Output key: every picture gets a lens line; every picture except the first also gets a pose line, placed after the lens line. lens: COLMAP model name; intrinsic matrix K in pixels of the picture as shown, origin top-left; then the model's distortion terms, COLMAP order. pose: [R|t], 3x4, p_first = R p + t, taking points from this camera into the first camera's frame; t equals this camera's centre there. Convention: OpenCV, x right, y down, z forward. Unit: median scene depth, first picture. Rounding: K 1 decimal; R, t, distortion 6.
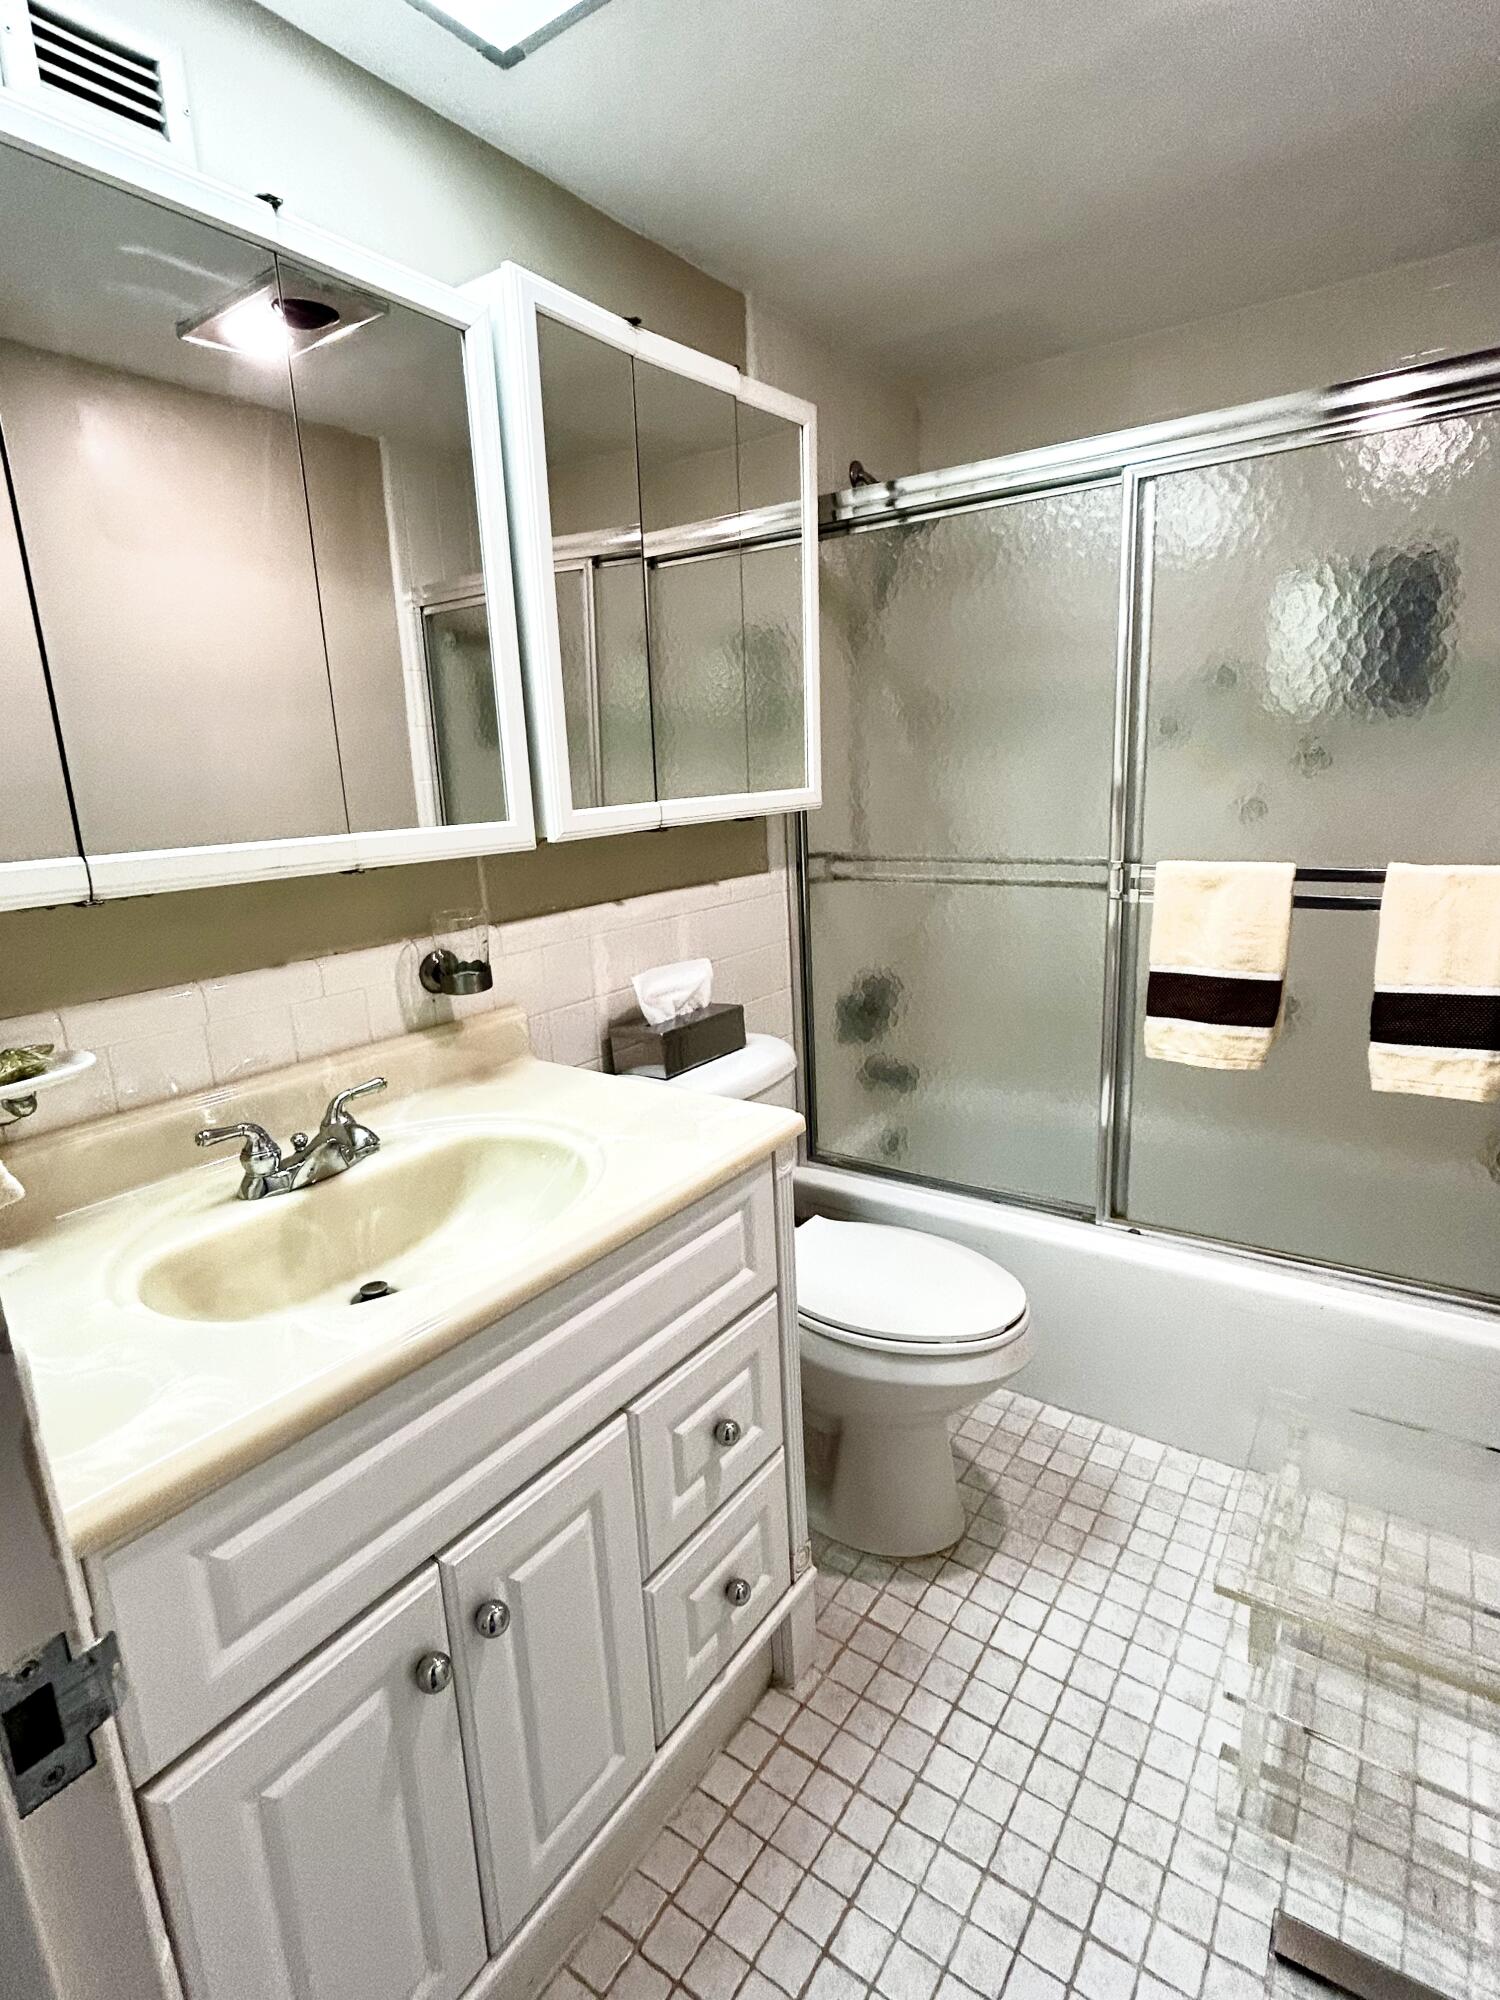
lens RADIAL K [[1002.3, 0, 750.0], [0, 1002.3, 1000.0], [0, 0, 1]] dist [-0.000301, -0.000133]
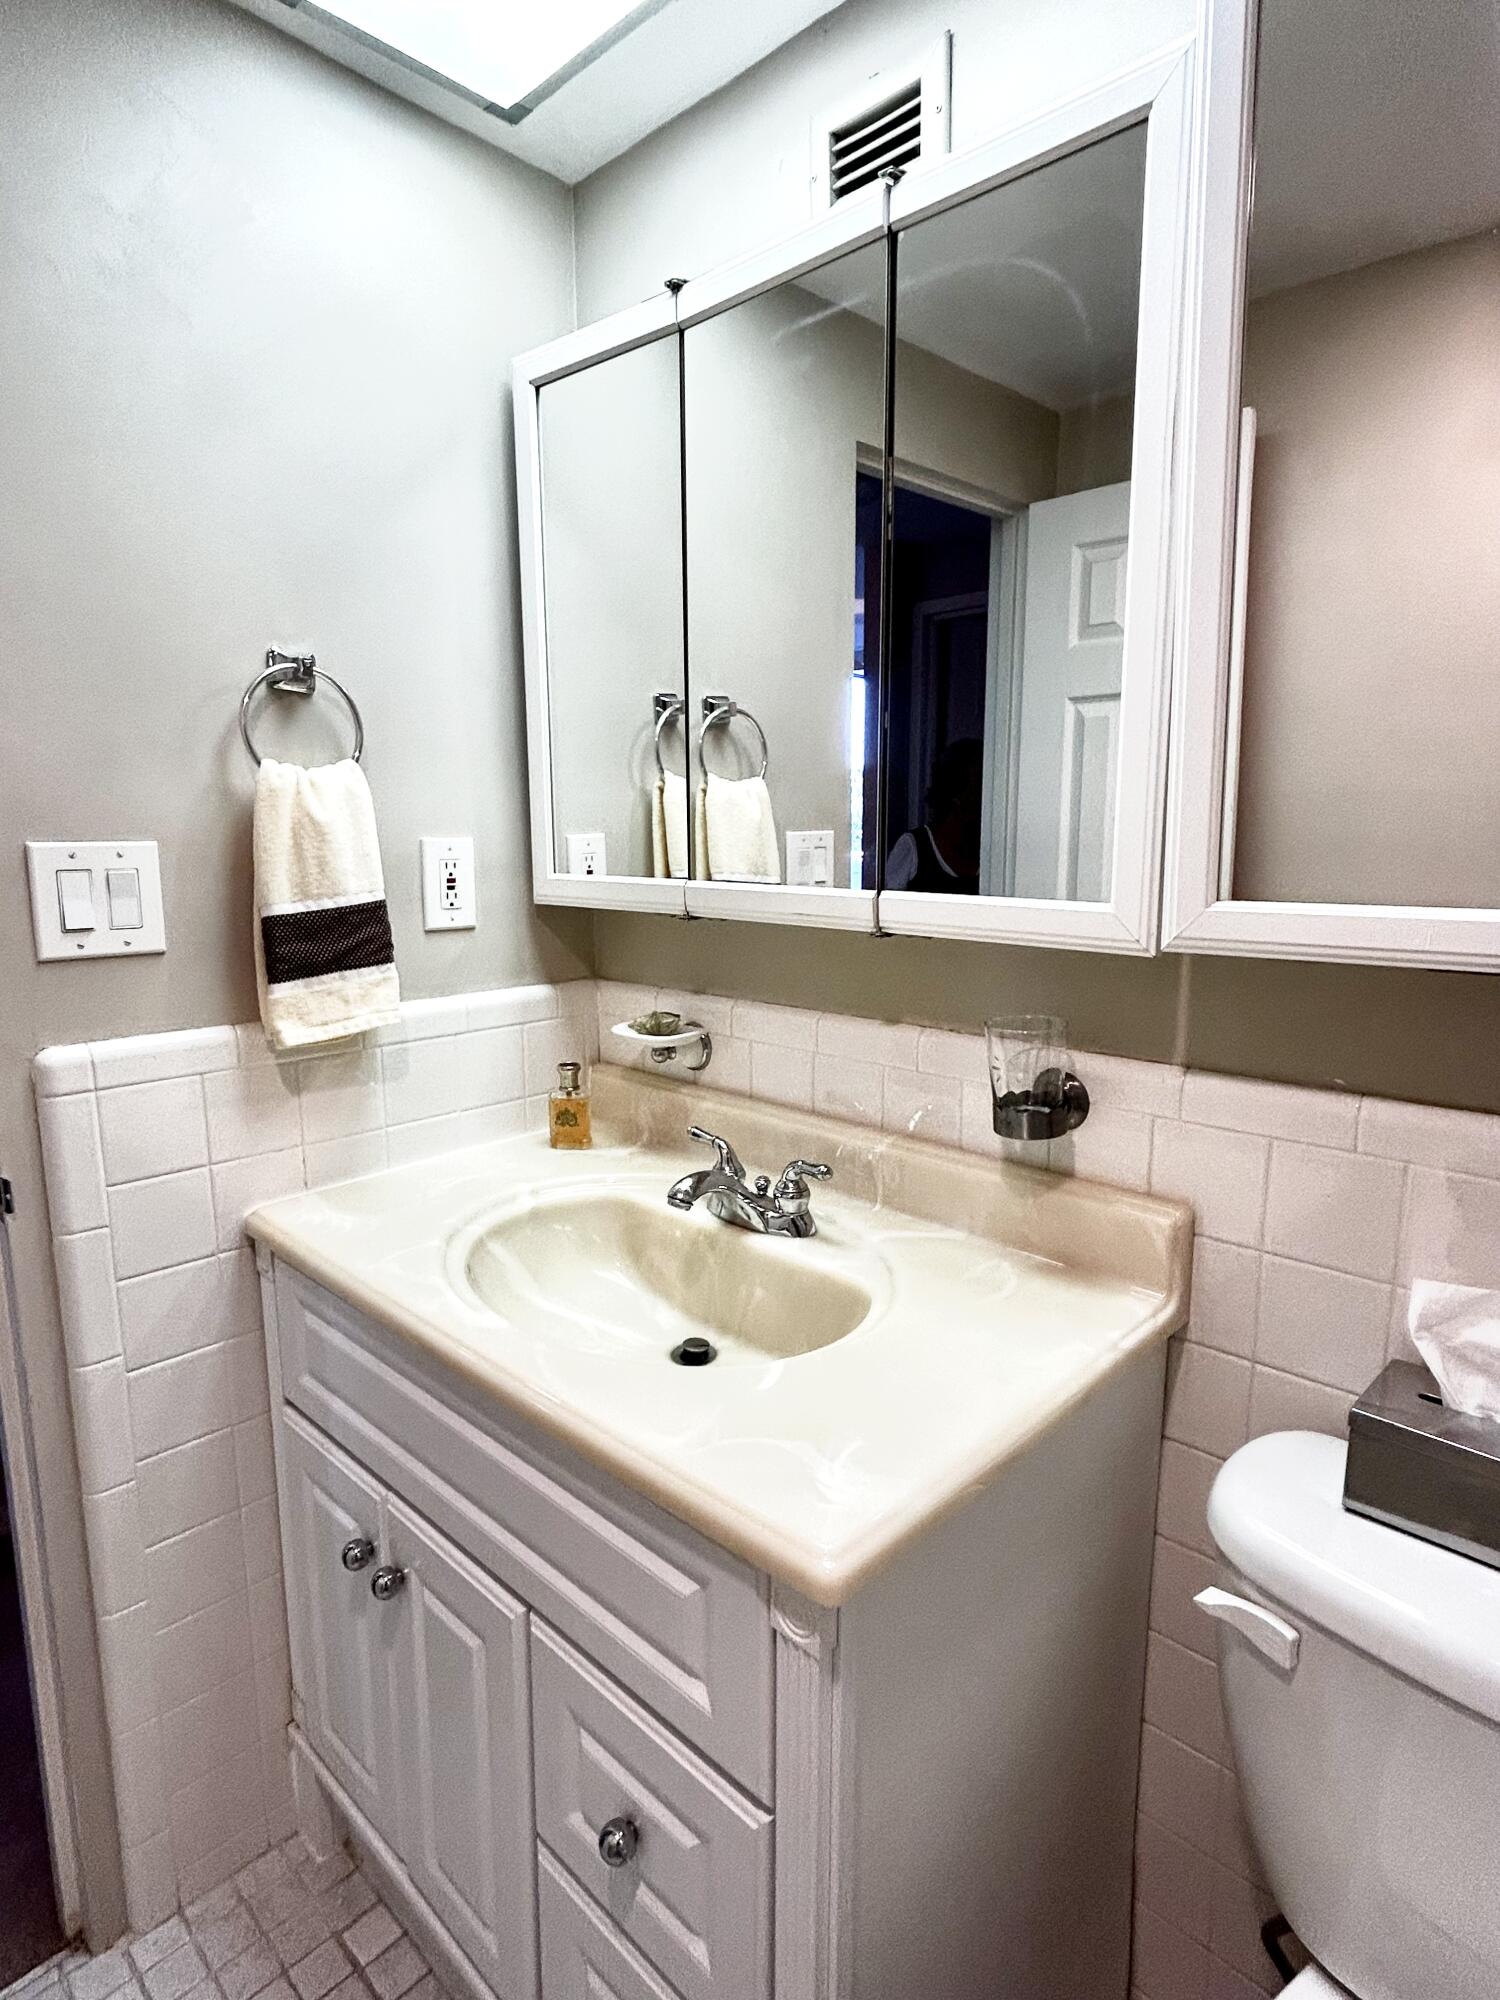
lens RADIAL K [[1017.7, 0, 754.6], [0, 1017.7, 1023.1], [0, 0, 1]] dist [0.002625, 0.000478]
pose [[-0.136442, 0.207757, -0.968618, 0.466968], [-0.220932, 0.946755, 0.234189, -0.230940], [0.965698, 0.245952, -0.083277, 0.956660]]
